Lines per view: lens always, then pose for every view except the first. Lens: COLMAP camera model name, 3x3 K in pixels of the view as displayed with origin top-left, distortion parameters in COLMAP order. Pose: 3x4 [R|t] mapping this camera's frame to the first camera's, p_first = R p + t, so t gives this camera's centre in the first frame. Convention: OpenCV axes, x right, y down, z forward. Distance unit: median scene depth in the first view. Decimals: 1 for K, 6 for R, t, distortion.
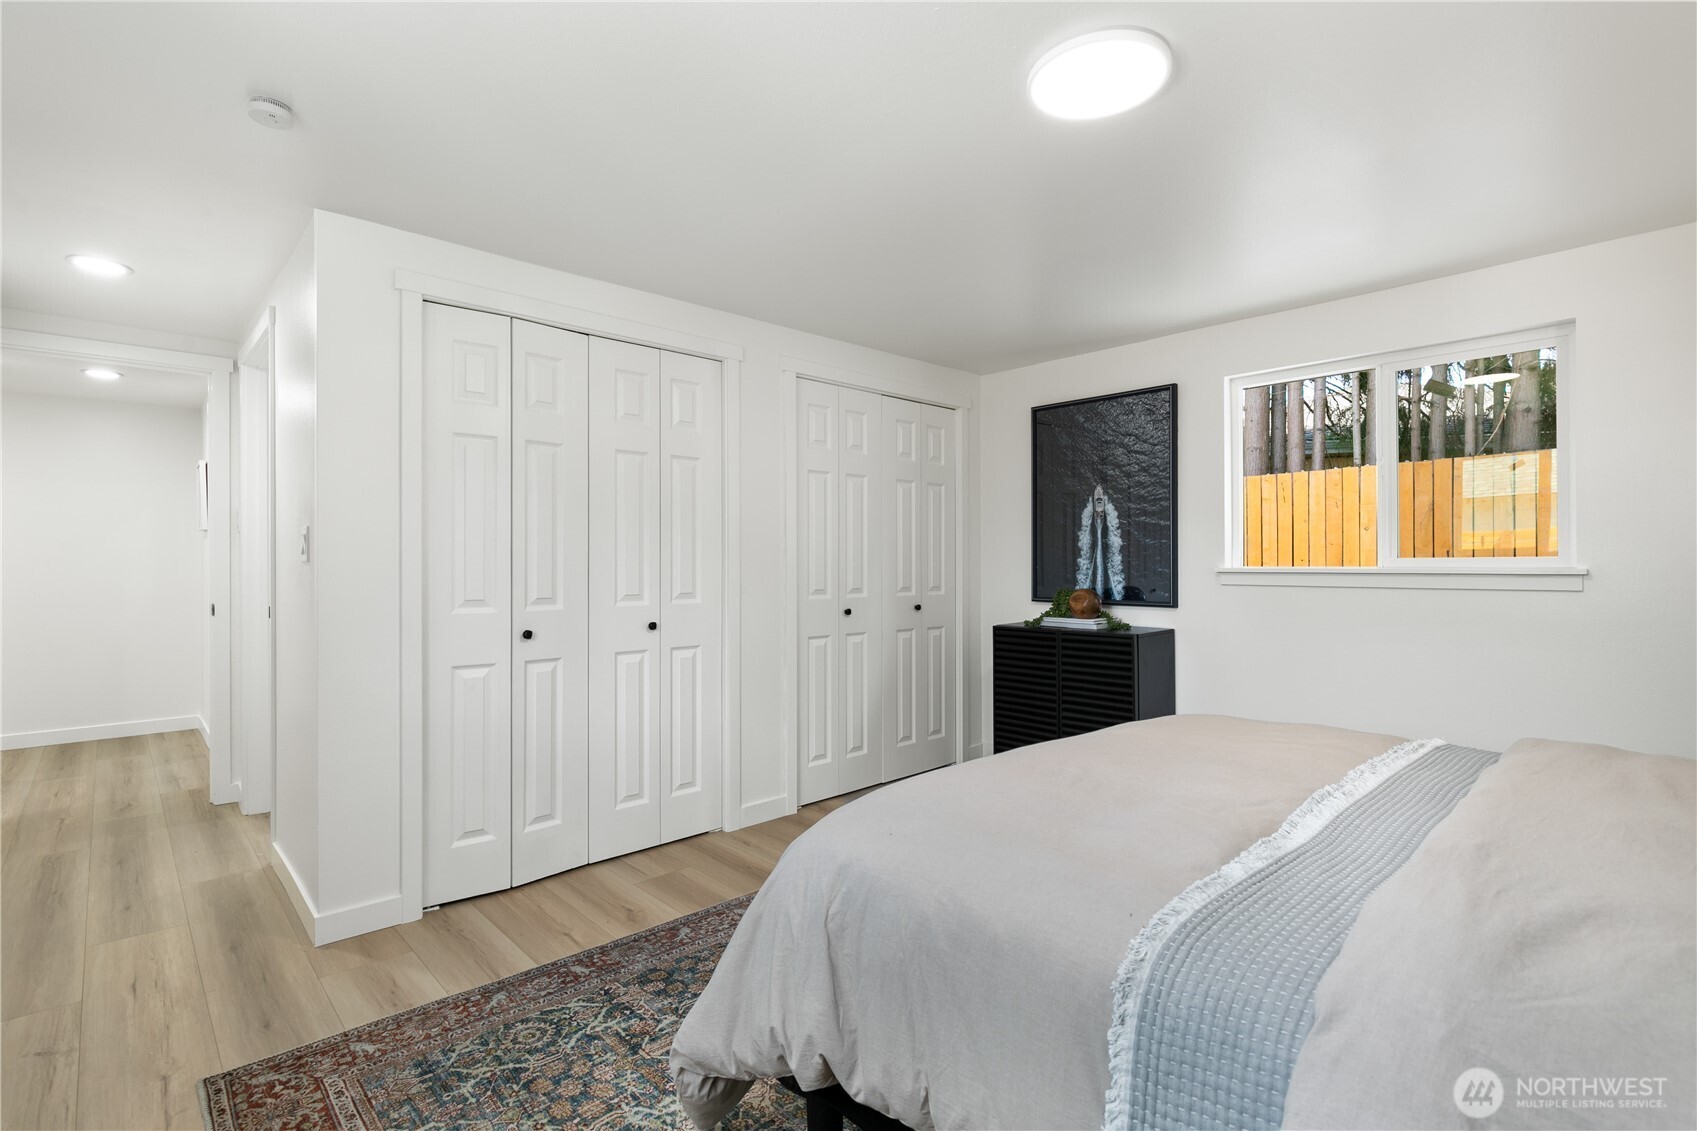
lens RADIAL K [[773.4, 0, 813.2], [0, 773.4, 543.2], [0, 0, 1]] dist [0.003423, -0.000112]
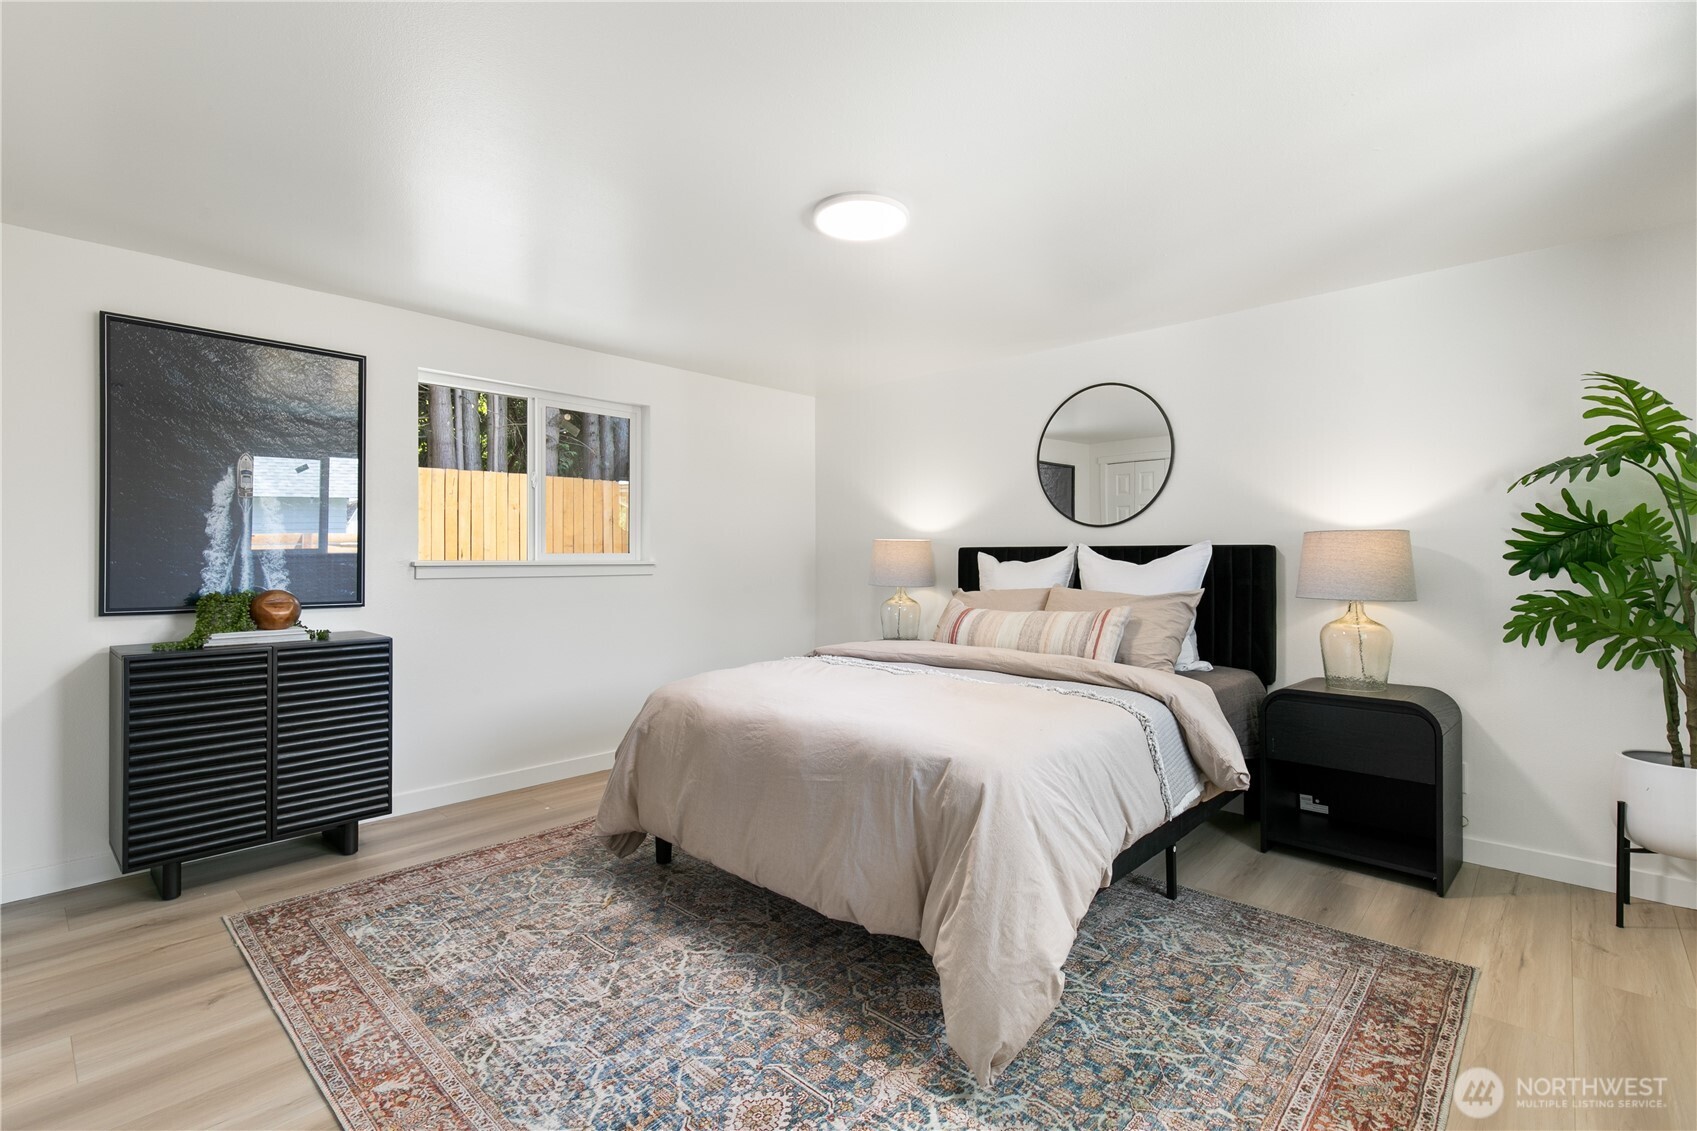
lens RADIAL K [[773.4, 0, 847.4], [0, 773.4, 556.5], [0, 0, 1]] dist [0.003423, -0.000112]
pose [[-0.080814, 0.003605, 0.996723, -0.434040], [-0.026389, 0.999635, -0.005755, 0.014511], [-0.996380, -0.026768, -0.080690, 0.471505]]
